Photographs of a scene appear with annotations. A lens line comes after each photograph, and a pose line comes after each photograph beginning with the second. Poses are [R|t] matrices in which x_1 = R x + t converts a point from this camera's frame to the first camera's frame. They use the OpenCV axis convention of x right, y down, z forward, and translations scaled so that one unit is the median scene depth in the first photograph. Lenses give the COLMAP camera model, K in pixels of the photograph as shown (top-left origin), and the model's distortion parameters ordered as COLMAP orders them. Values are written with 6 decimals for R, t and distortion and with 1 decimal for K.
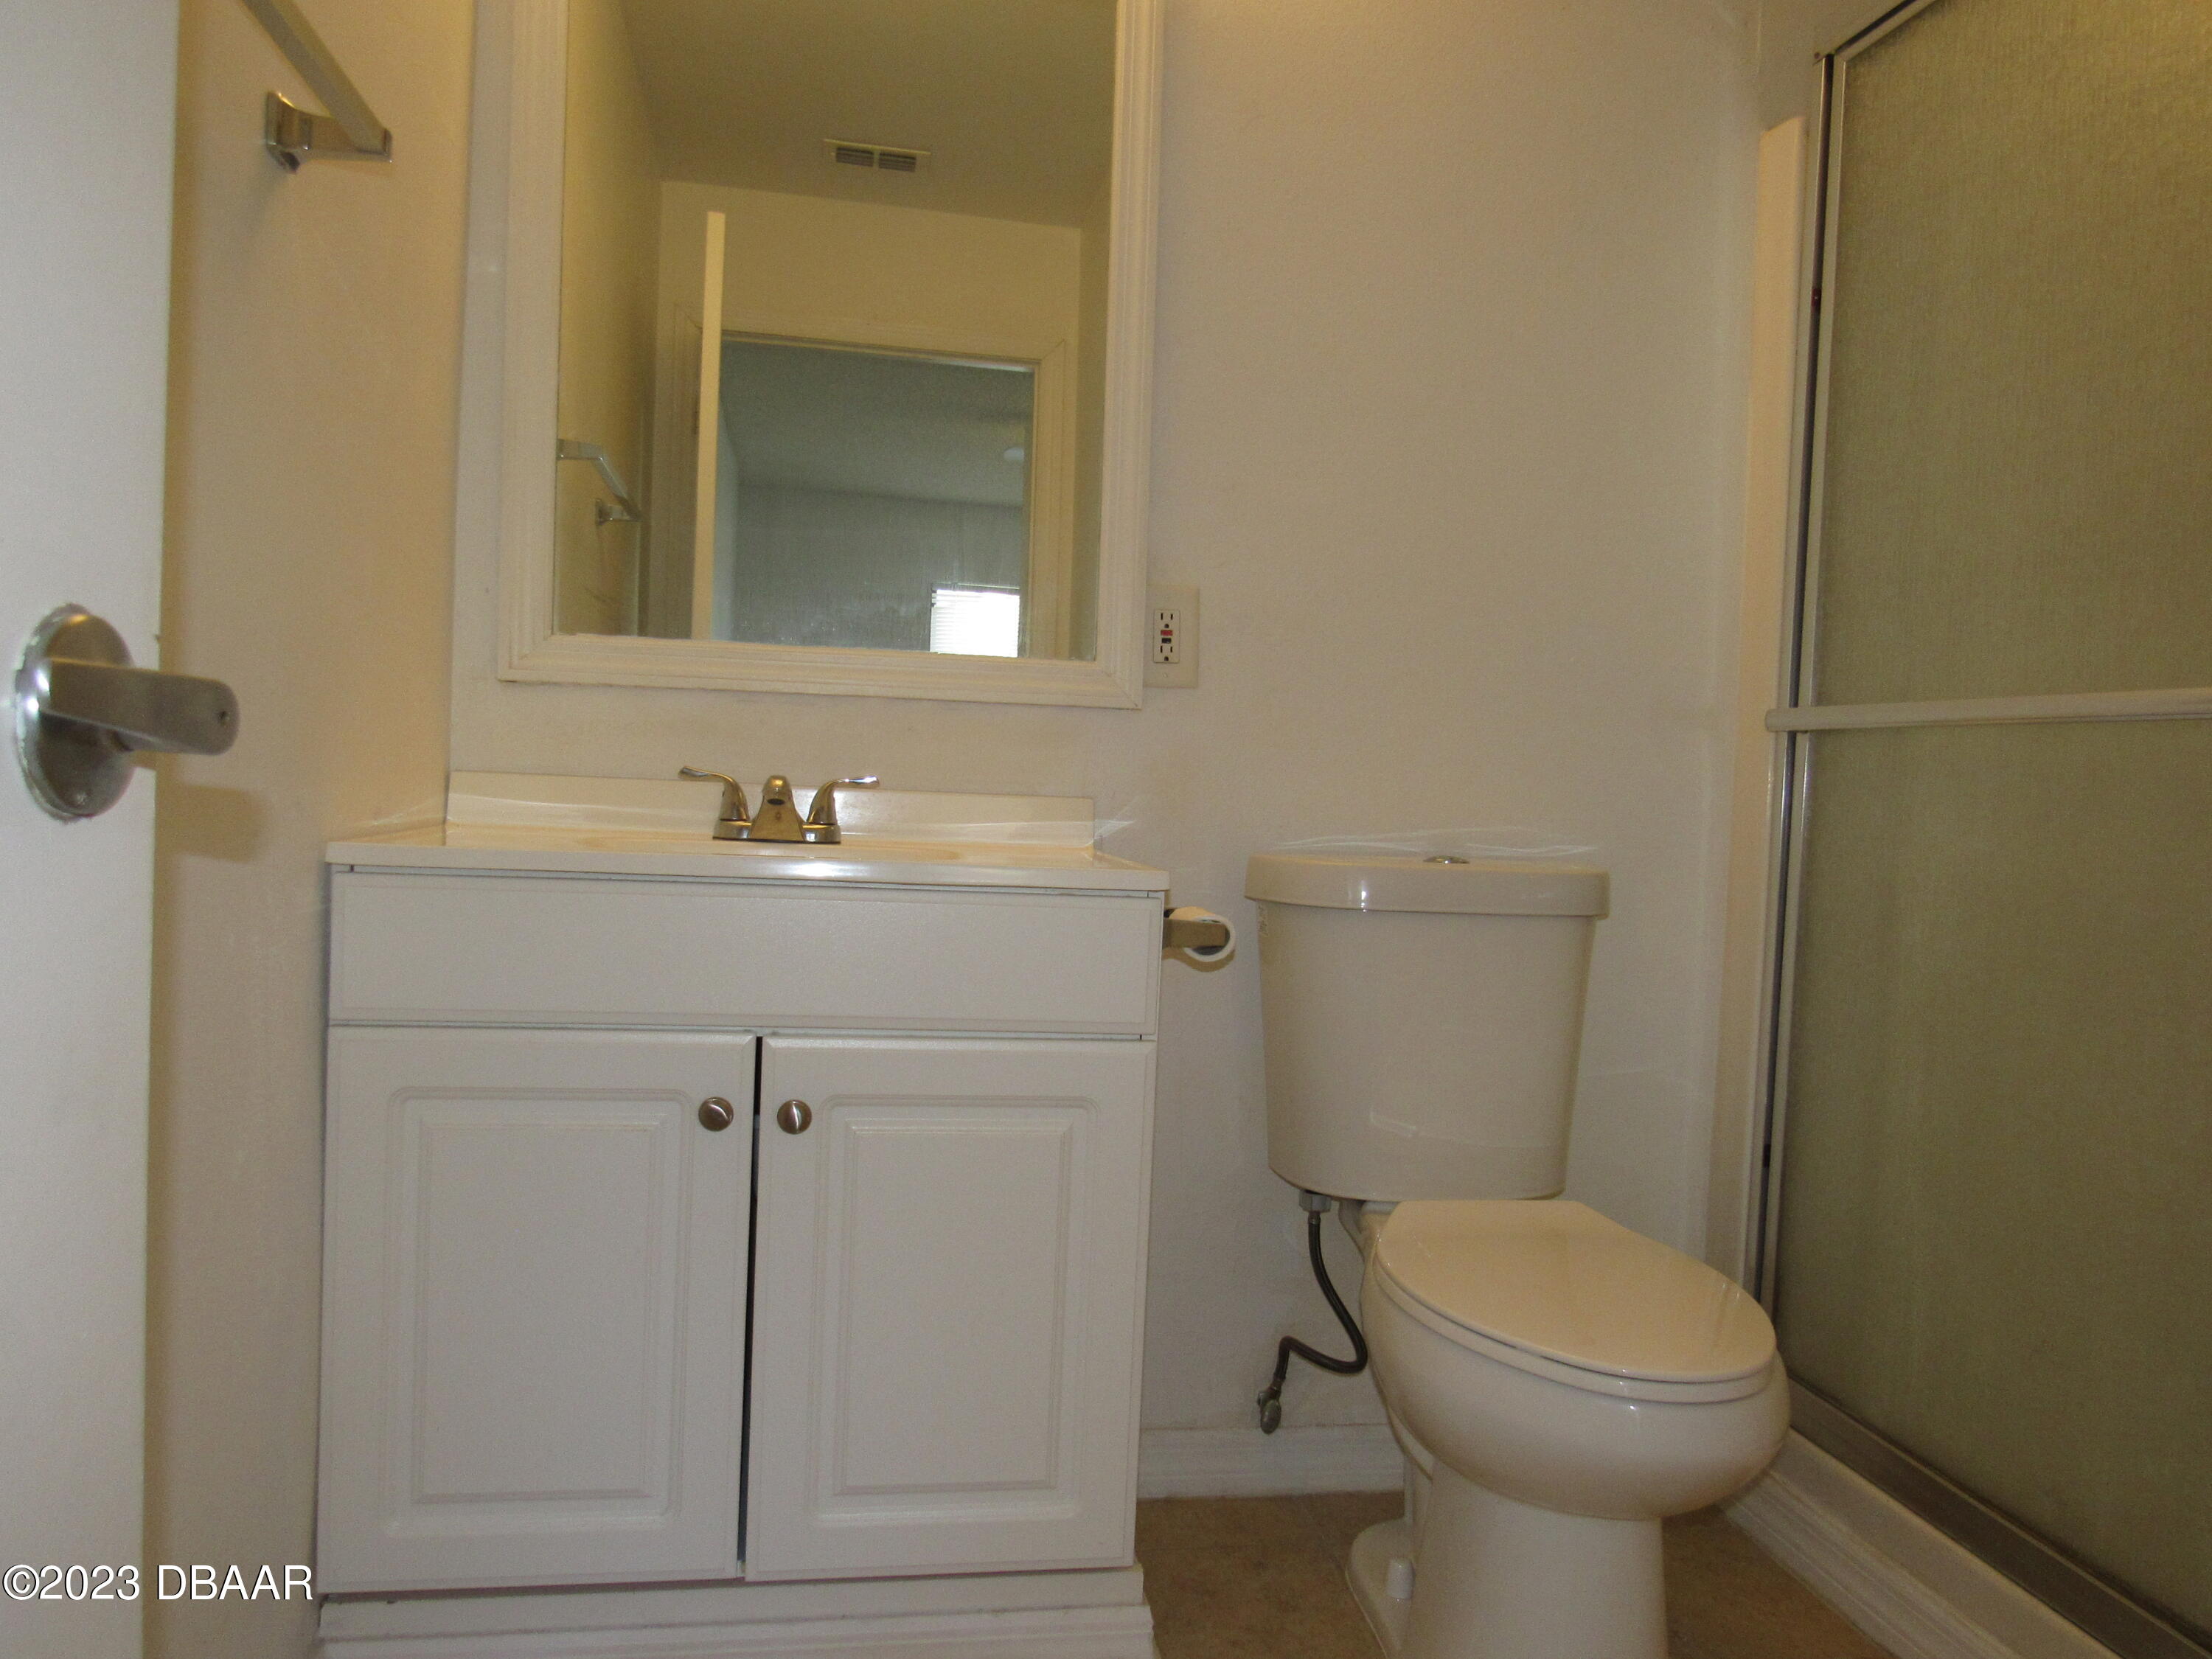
lens RADIAL K [[1618.4, 0, 1106.0], [0, 1618.4, 829.5], [0, 0, 1]] dist [-0.007704, -0.002396]
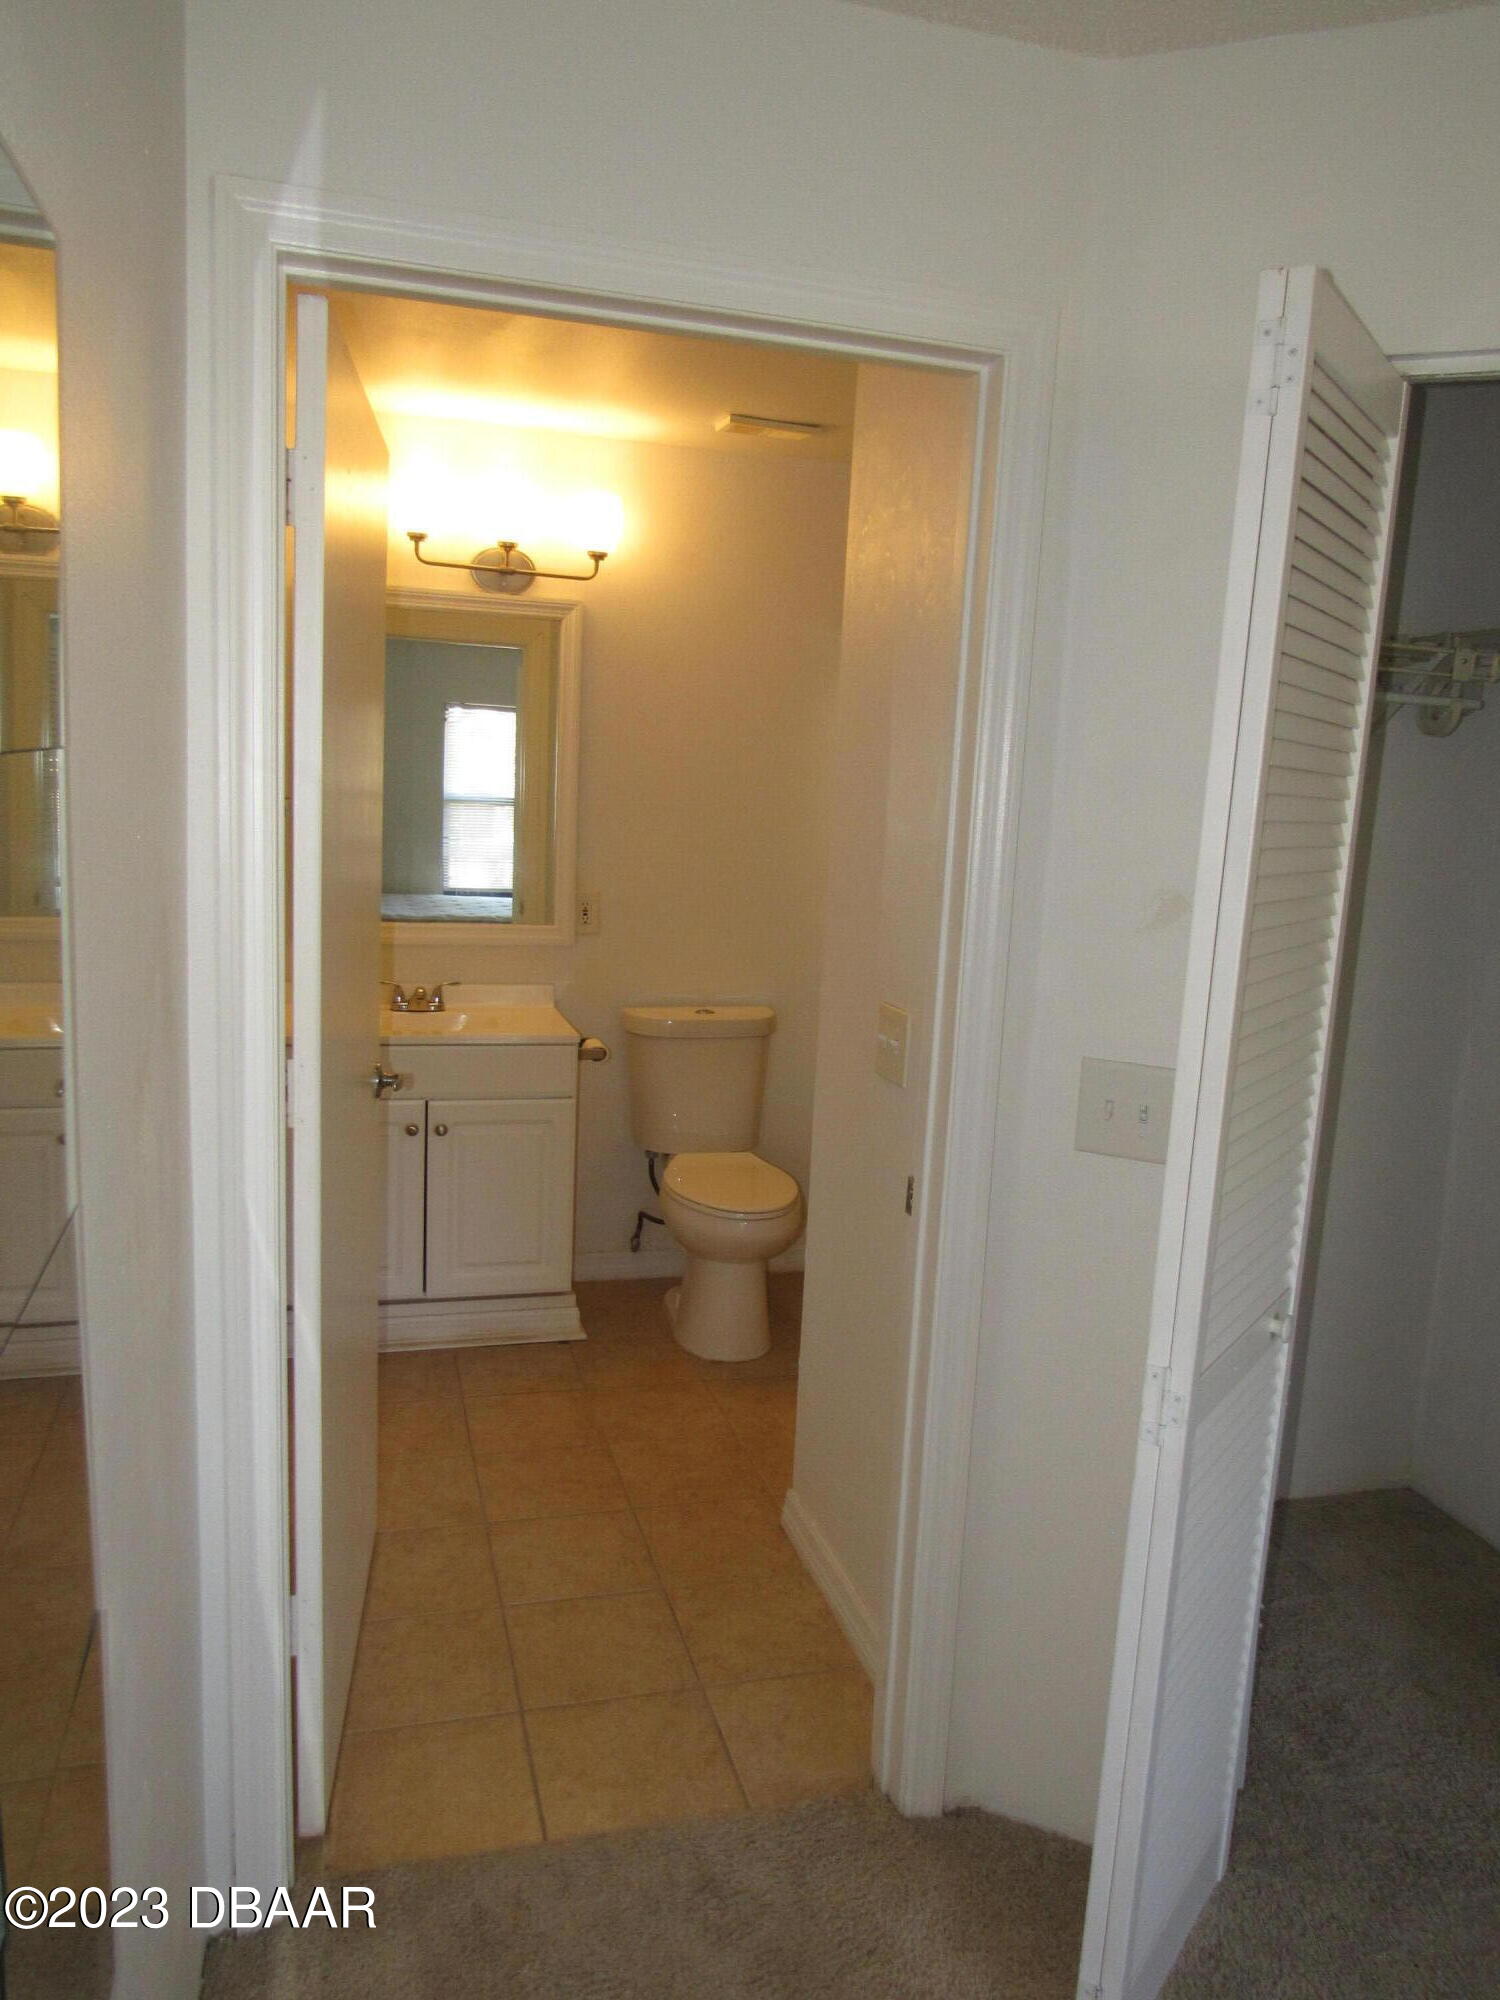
lens RADIAL K [[1463.3, 0, 750.0], [0, 1463.3, 1000.0], [0, 0, 1]] dist [-0.007704, -0.002396]
pose [[0.994657, -0.014175, 0.102253, 0.063143], [0.001391, 0.992279, 0.124021, -0.285366], [-0.103222, -0.123216, 0.986997, -1.207158]]
